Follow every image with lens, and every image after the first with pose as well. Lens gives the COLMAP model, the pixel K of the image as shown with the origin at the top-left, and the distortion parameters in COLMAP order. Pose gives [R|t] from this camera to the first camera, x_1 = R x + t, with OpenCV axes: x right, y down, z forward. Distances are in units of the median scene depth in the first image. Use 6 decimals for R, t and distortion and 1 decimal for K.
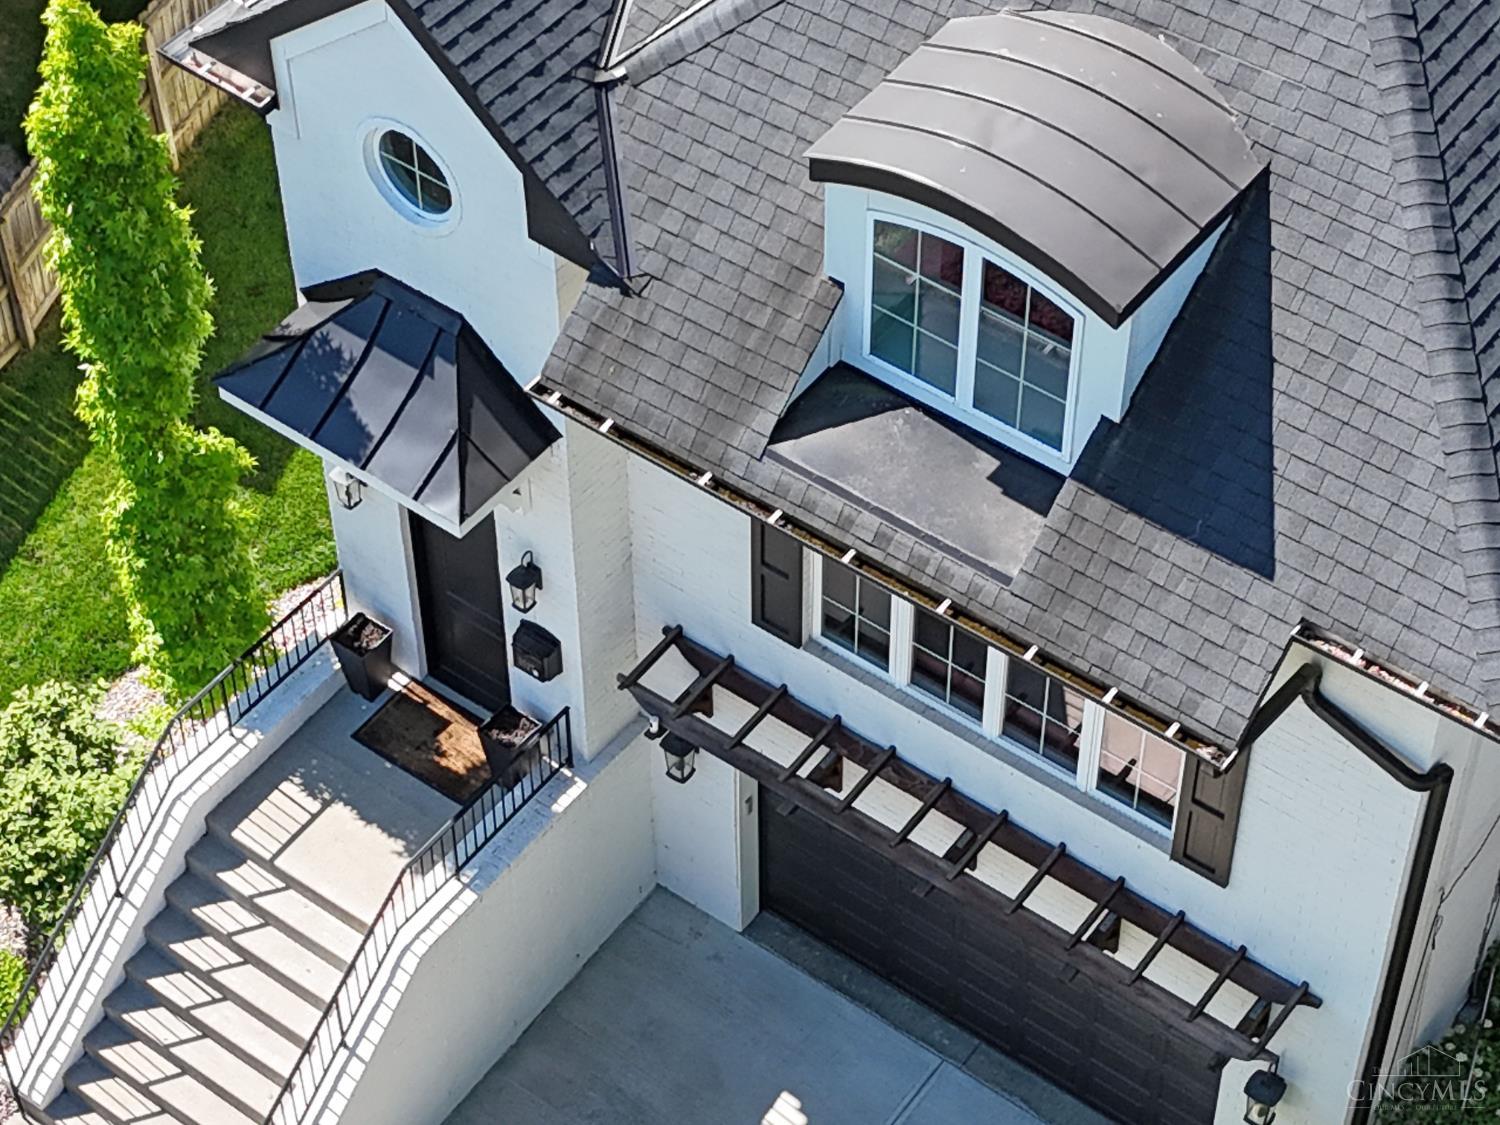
lens RADIAL K [[3262.7, 0, 774.2], [0, 3262.7, 561.4], [0, 0, 1]] dist [0.190559, -0.232465]
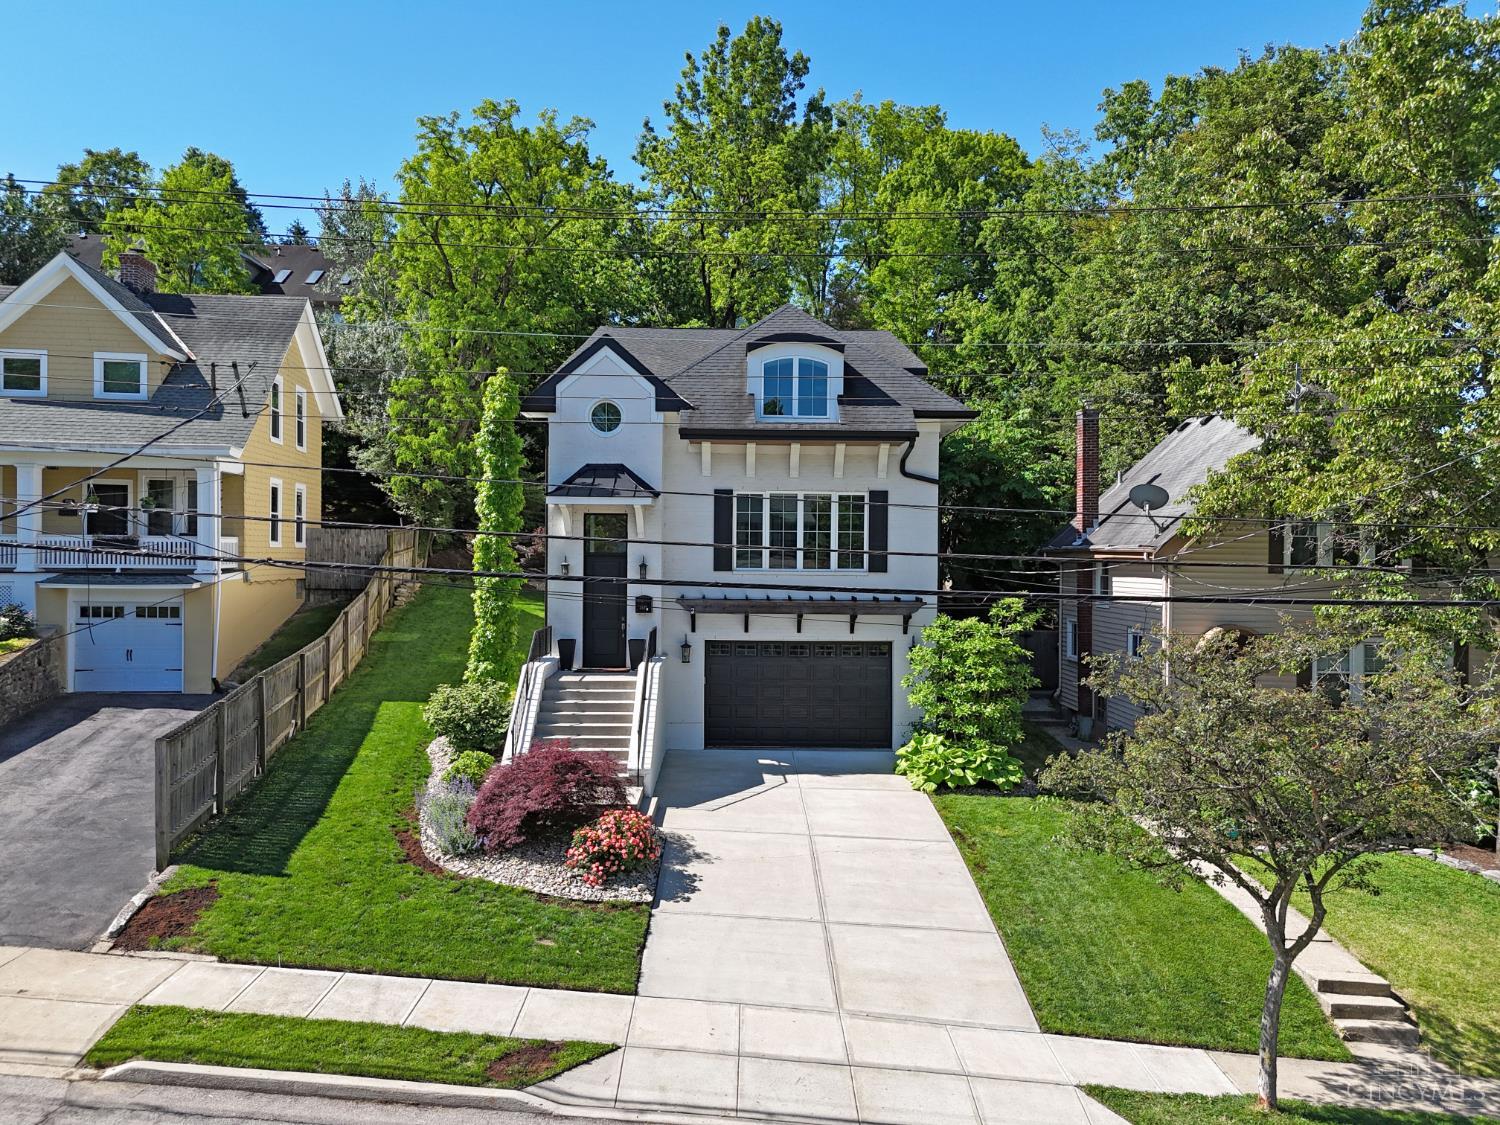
lens RADIAL K [[1099.5, 0, 750.0], [0, 1099.5, 562.5], [0, 0, 1]] dist [0.094910, -0.092755]
pose [[0.793873, 0.005486, 0.608059, -0.626092], [0.447858, 0.671127, -0.590772, 0.658031], [-0.411326, 0.741322, 0.530333, 0.421151]]
